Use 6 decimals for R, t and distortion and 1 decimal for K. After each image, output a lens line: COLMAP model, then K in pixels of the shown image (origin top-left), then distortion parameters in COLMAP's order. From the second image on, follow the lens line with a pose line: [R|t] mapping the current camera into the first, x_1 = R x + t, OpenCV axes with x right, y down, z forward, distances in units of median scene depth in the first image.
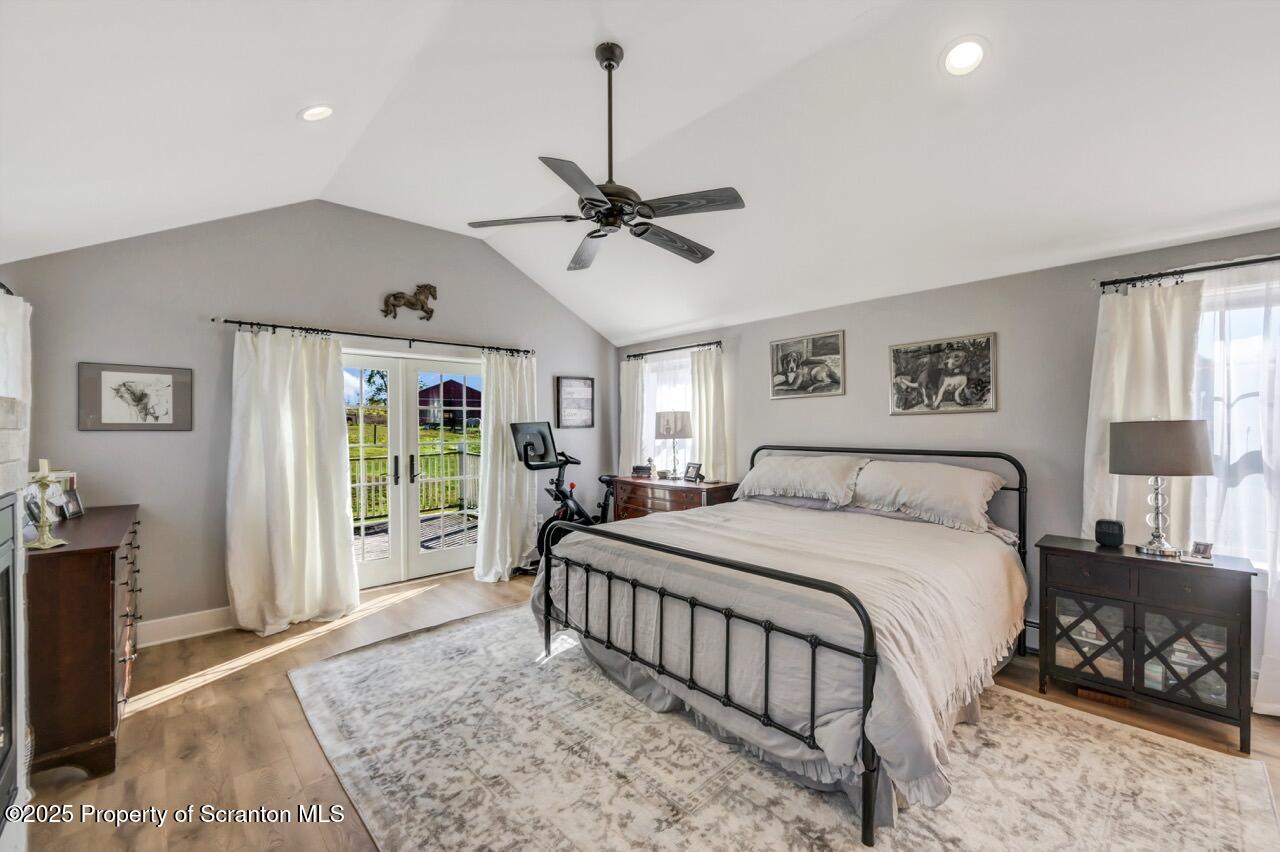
lens RADIAL K [[516.3, 0, 639.2], [0, 516.3, 431.7], [0, 0, 1]] dist [0.000819, 0.000210]
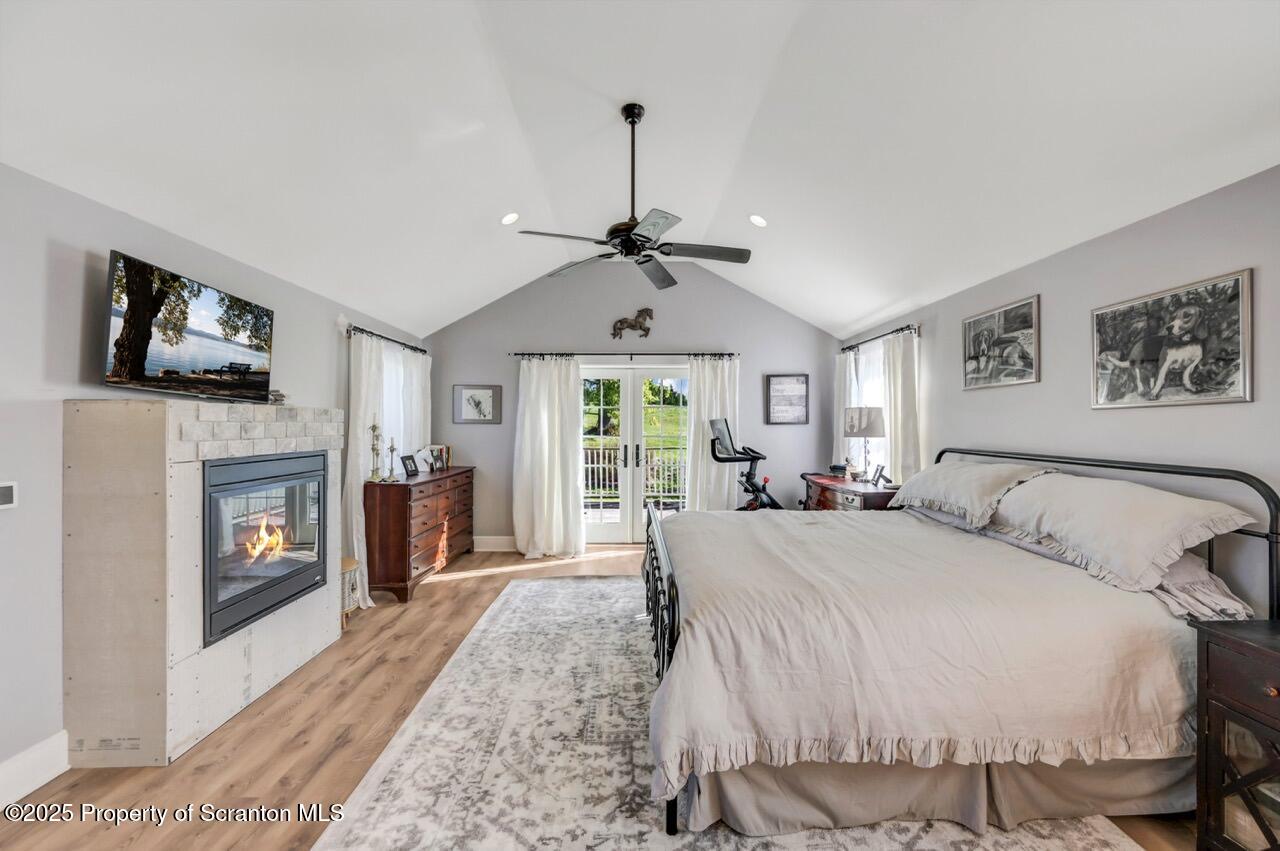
lens RADIAL K [[509.5, 0, 644.1], [0, 509.5, 423.2], [0, 0, 1]] dist [0.000444, 0.000023]
pose [[0.750709, 0.006988, -0.660596, 0.502306], [-0.013034, 0.999906, -0.004235, -0.002818], [0.660504, 0.011790, 0.750730, 0.093862]]
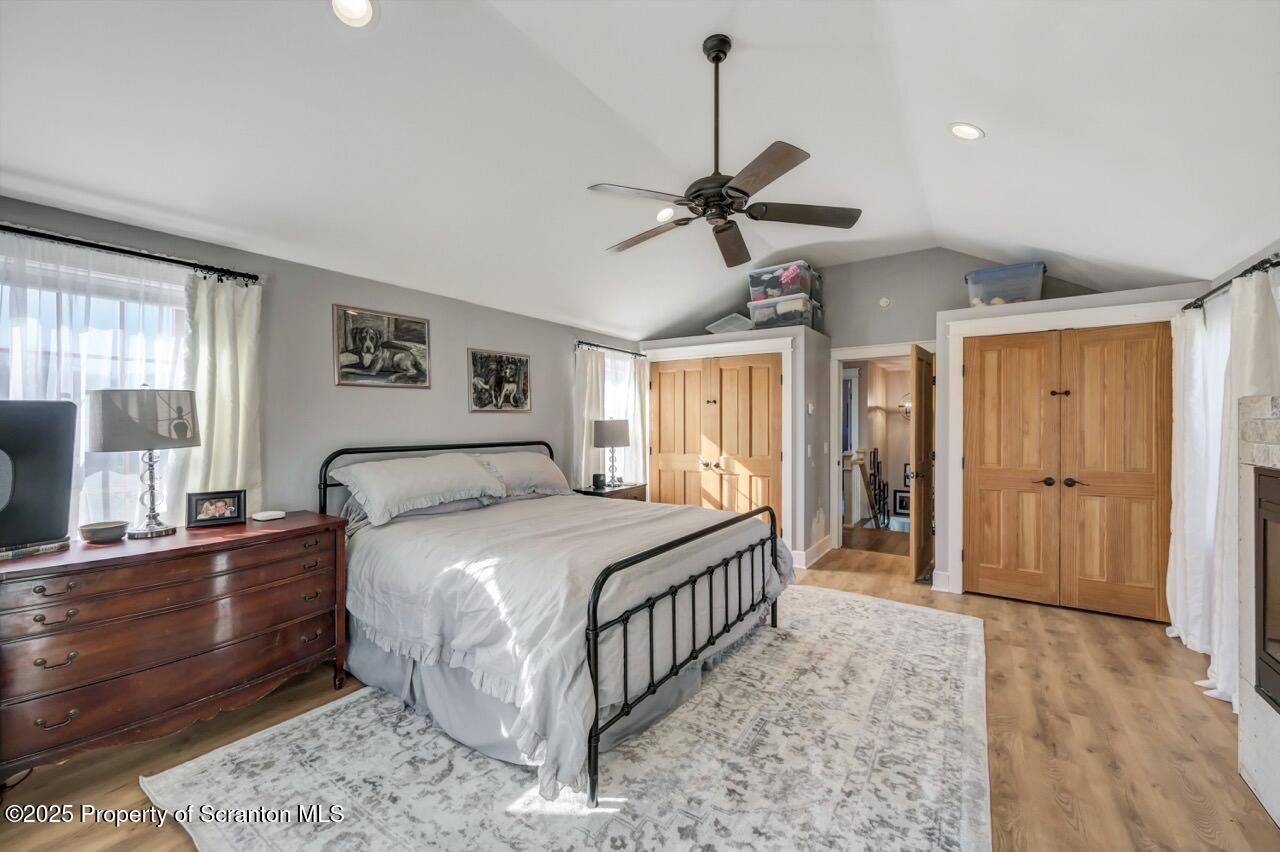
lens RADIAL K [[509.5, 0, 644.1], [0, 509.5, 423.7], [0, 0, 1]] dist [0.000444, 0.000023]
pose [[-0.230286, 0.003048, 0.973118, -0.656353], [0.012531, 0.999921, -0.000166, -0.003438], [-0.973042, 0.012156, -0.230306, 0.921356]]
